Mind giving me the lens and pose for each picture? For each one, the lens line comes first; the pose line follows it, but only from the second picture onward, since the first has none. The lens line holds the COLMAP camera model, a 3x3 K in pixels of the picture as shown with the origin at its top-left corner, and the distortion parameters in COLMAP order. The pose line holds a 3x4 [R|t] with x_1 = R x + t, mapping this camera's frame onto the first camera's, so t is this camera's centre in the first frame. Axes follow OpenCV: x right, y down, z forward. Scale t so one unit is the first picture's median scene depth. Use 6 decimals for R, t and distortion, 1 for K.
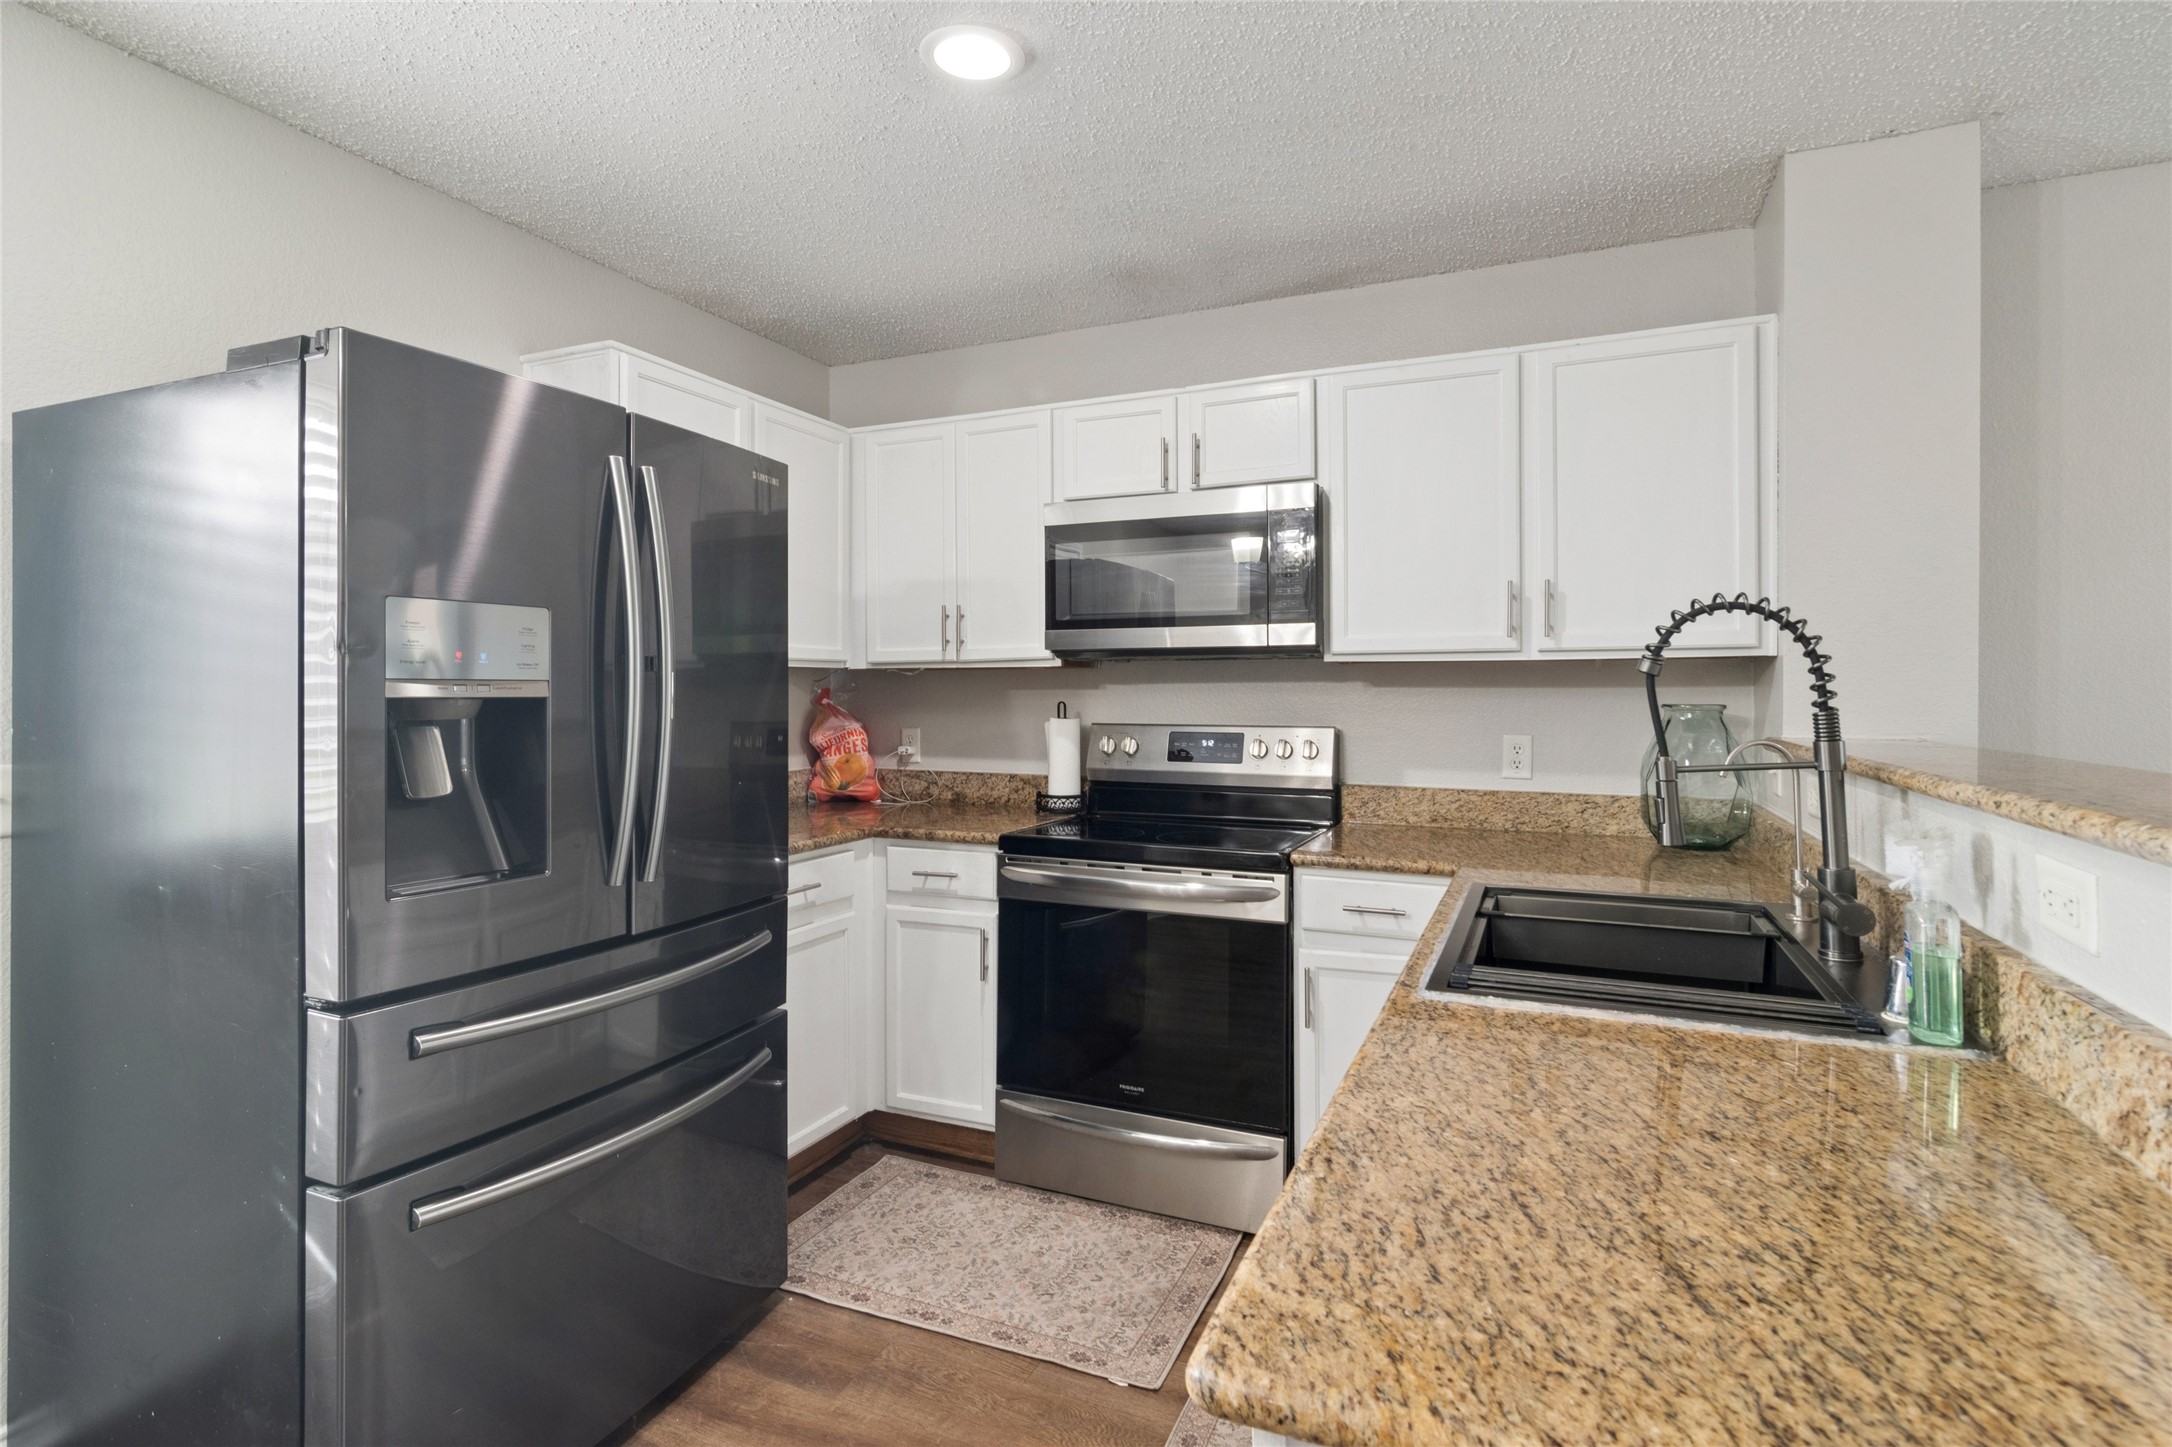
lens RADIAL K [[1053.4, 0, 1095.6], [0, 1053.4, 699.1], [0, 0, 1]] dist [0.002557, -0.001283]
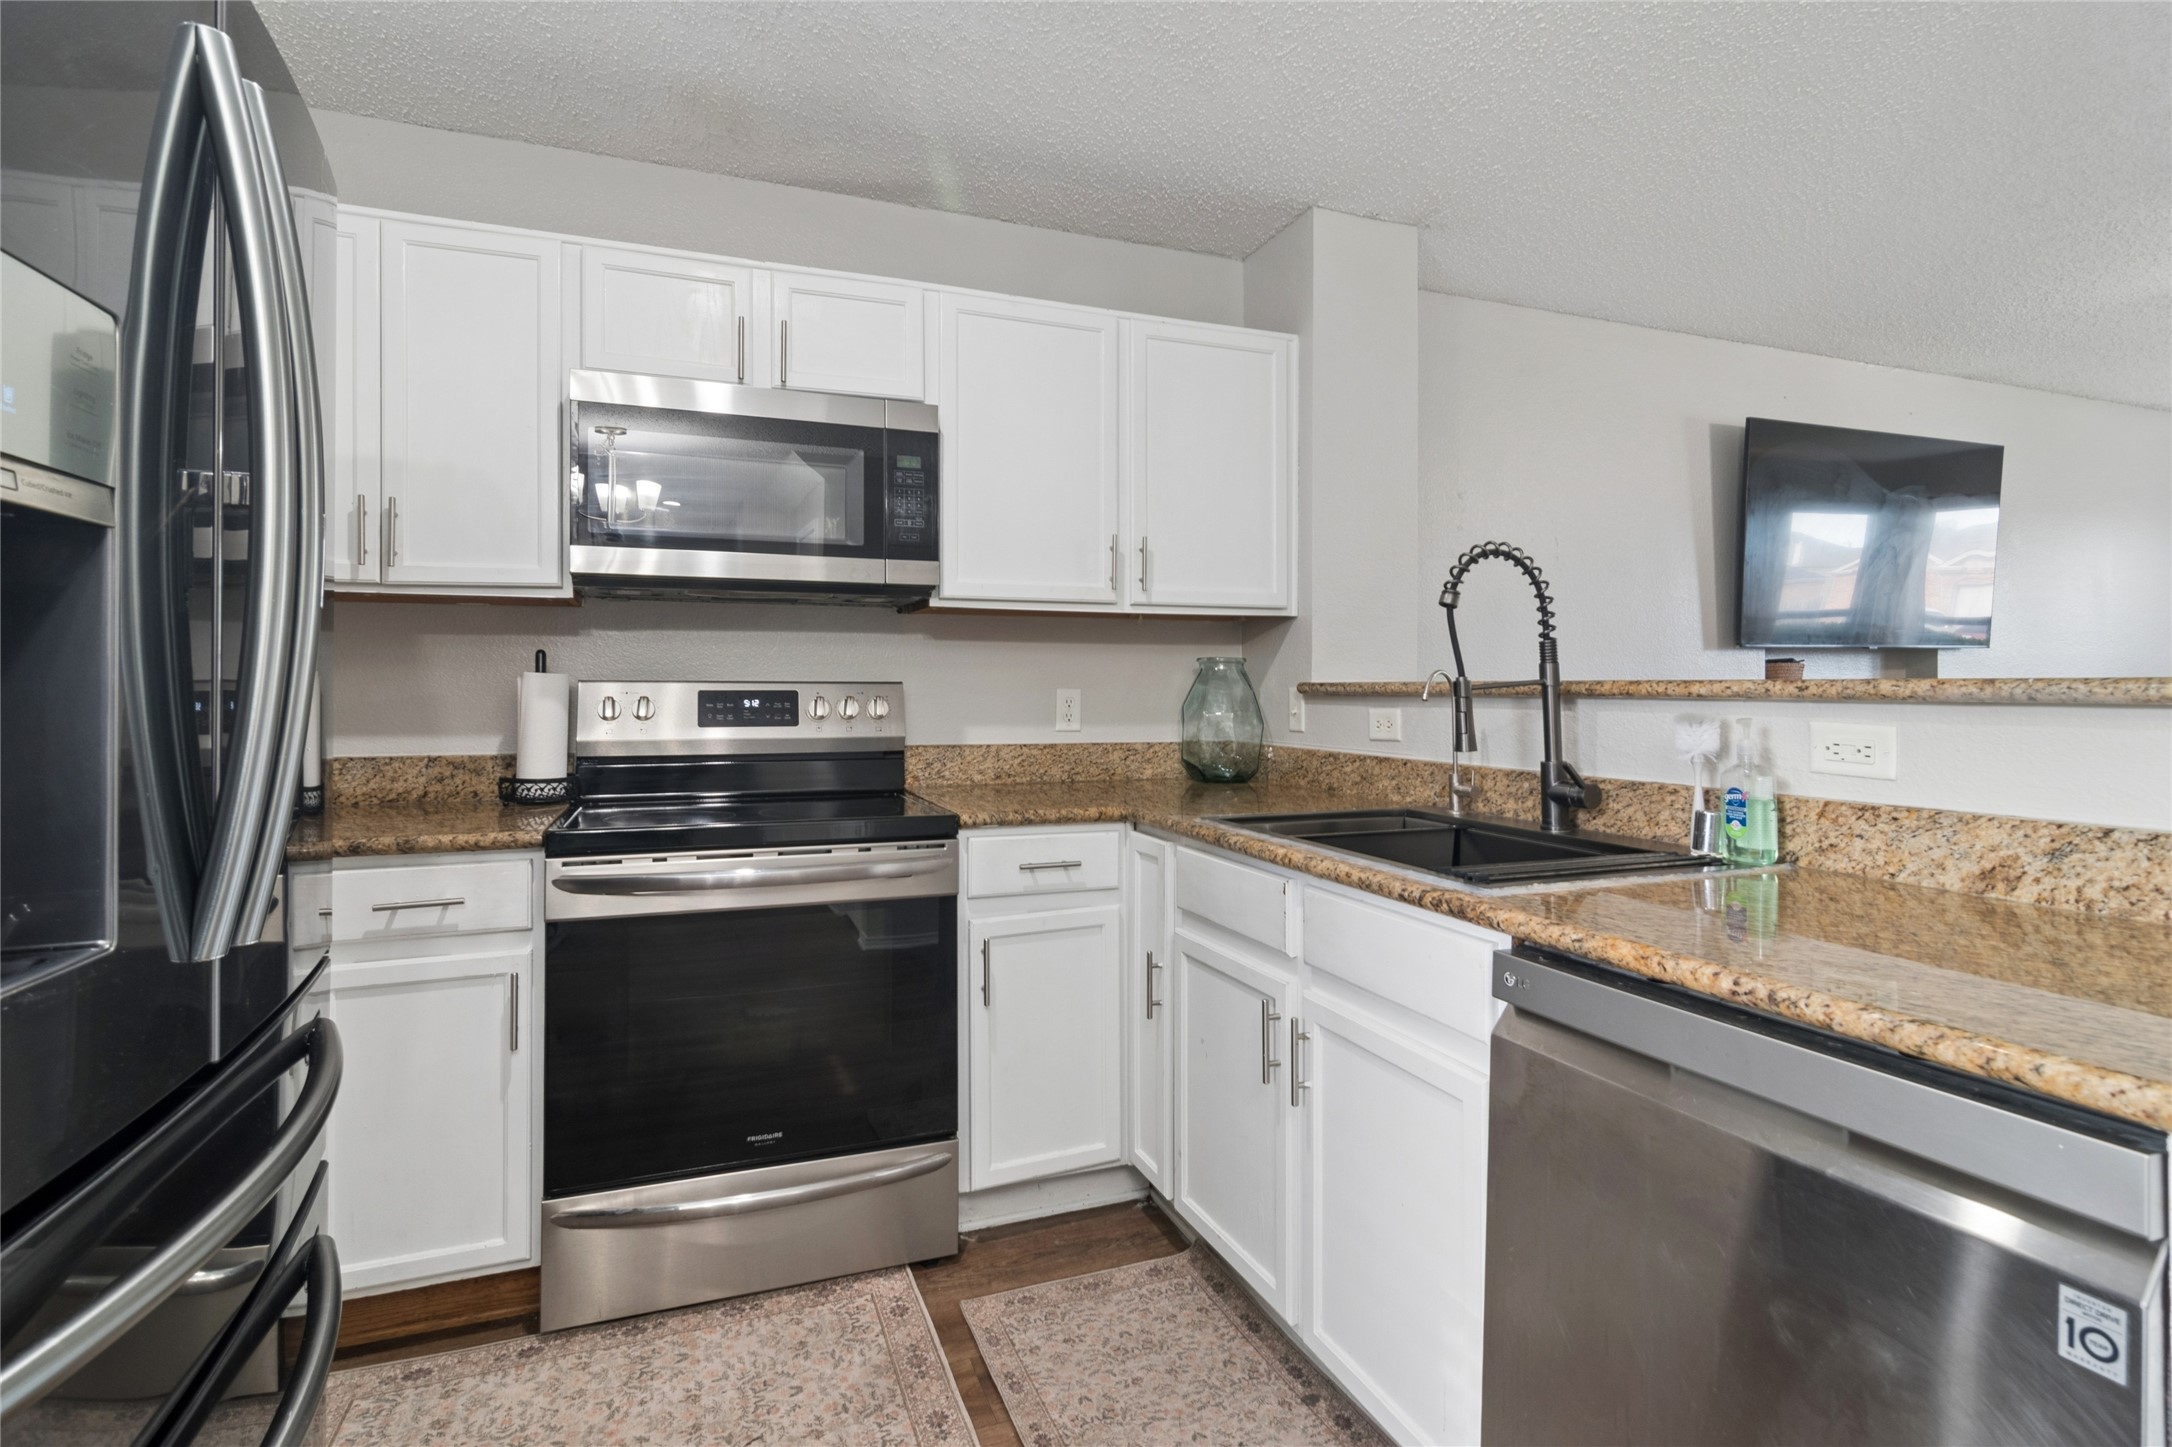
lens RADIAL K [[1061.7, 0, 1100.5], [0, 1061.7, 680.3], [0, 0, 1]] dist [-0.001049, -0.001531]
pose [[0.708155, 0.005156, 0.706038, -0.329491], [0.003555, 0.999935, -0.010869, 0.039024], [-0.706048, 0.010207, 0.708090, 0.253228]]
